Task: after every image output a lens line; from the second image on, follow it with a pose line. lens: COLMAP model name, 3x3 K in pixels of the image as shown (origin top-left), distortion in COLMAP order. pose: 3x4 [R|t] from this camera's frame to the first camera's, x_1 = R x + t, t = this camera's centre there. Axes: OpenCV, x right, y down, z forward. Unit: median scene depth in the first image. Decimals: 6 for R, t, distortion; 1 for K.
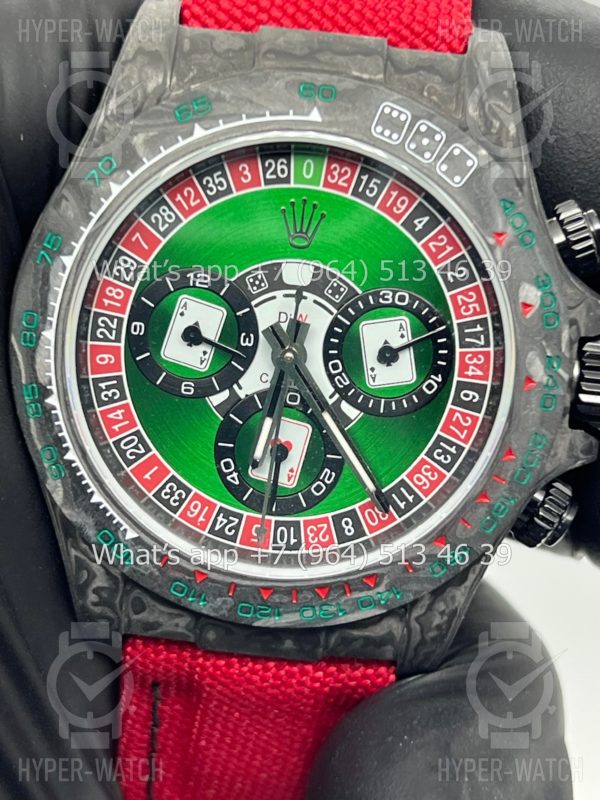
lens RADIAL K [[1878.9, 0, 300.0], [0, 1878.9, 400.0], [0, 0, 1]] dist [0.309423, -0.410057]
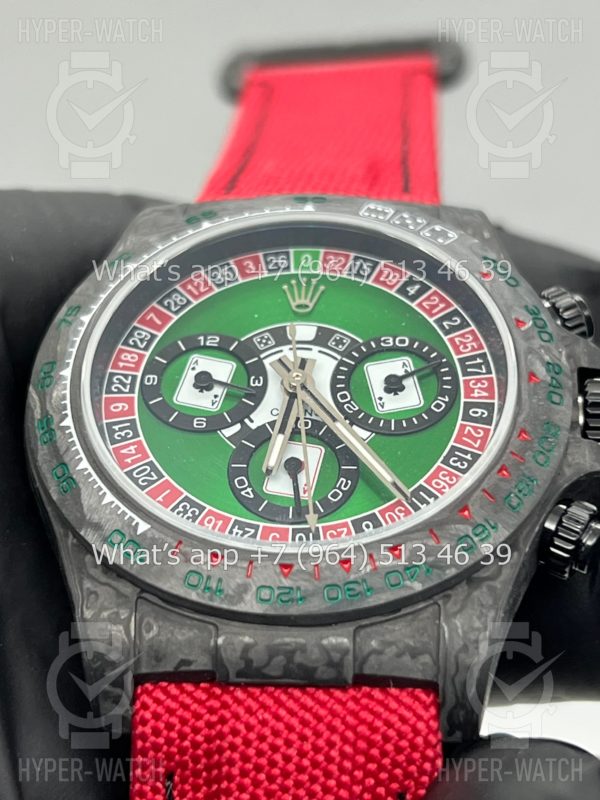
lens RADIAL K [[1878.9, 0, 300.0], [0, 1878.9, 400.0], [0, 0, 1]] dist [0.309423, -0.410057]
pose [[0.998143, -0.059647, 0.012395, -0.017722], [0.050522, 0.696756, -0.715526, 0.714087], [0.034042, 0.714824, 0.698476, 0.286212]]
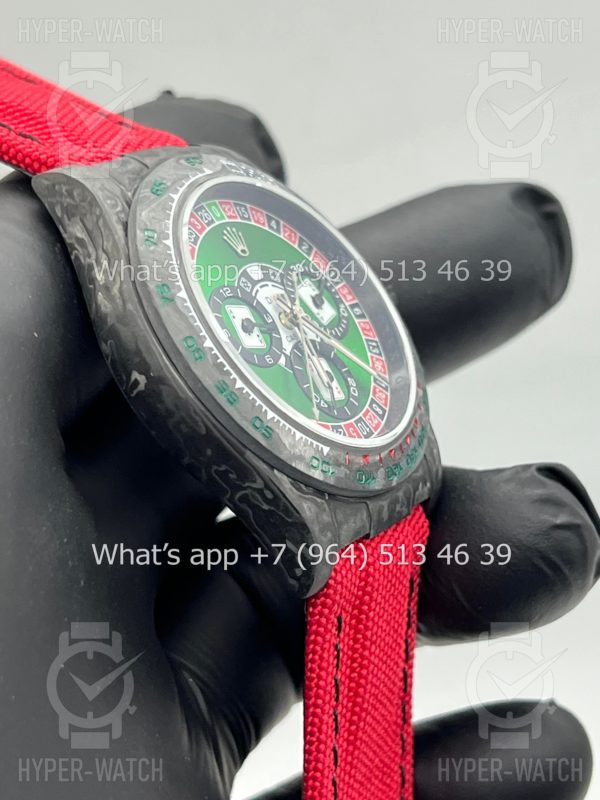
lens RADIAL K [[1878.9, 0, 300.0], [0, 1878.9, 400.0], [0, 0, 1]] dist [0.309423, -0.410057]
pose [[0.433338, -0.294117, 0.851888, -1.209027], [0.668448, 0.738895, -0.084919, 0.144672], [-0.604480, 0.606241, 0.516793, 0.308706]]
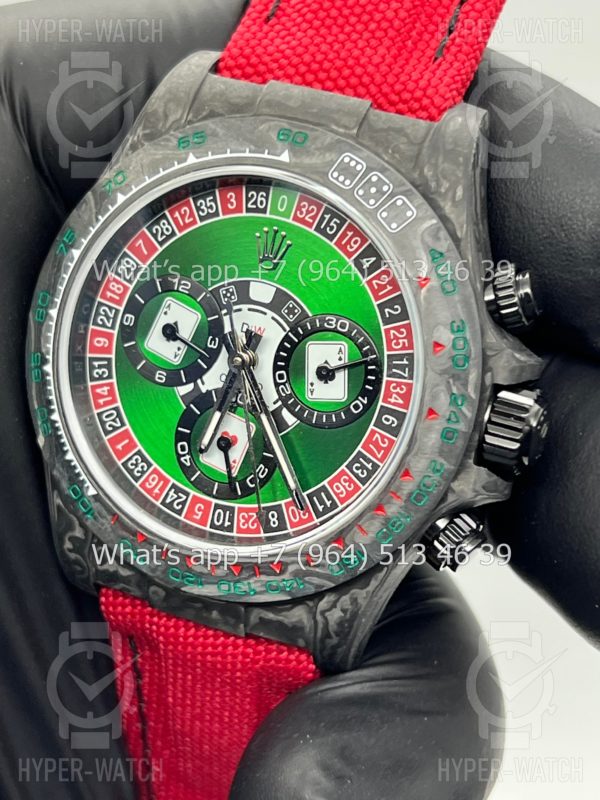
lens RADIAL K [[1878.9, 0, 300.0], [0, 1878.9, 400.0], [0, 0, 1]] dist [0.309423, -0.410057]
pose [[0.935562, 0.150655, -0.319416, 0.396601], [-0.173590, 0.983816, -0.044417, 0.044860], [0.307555, 0.097002, 0.946573, -0.076146]]
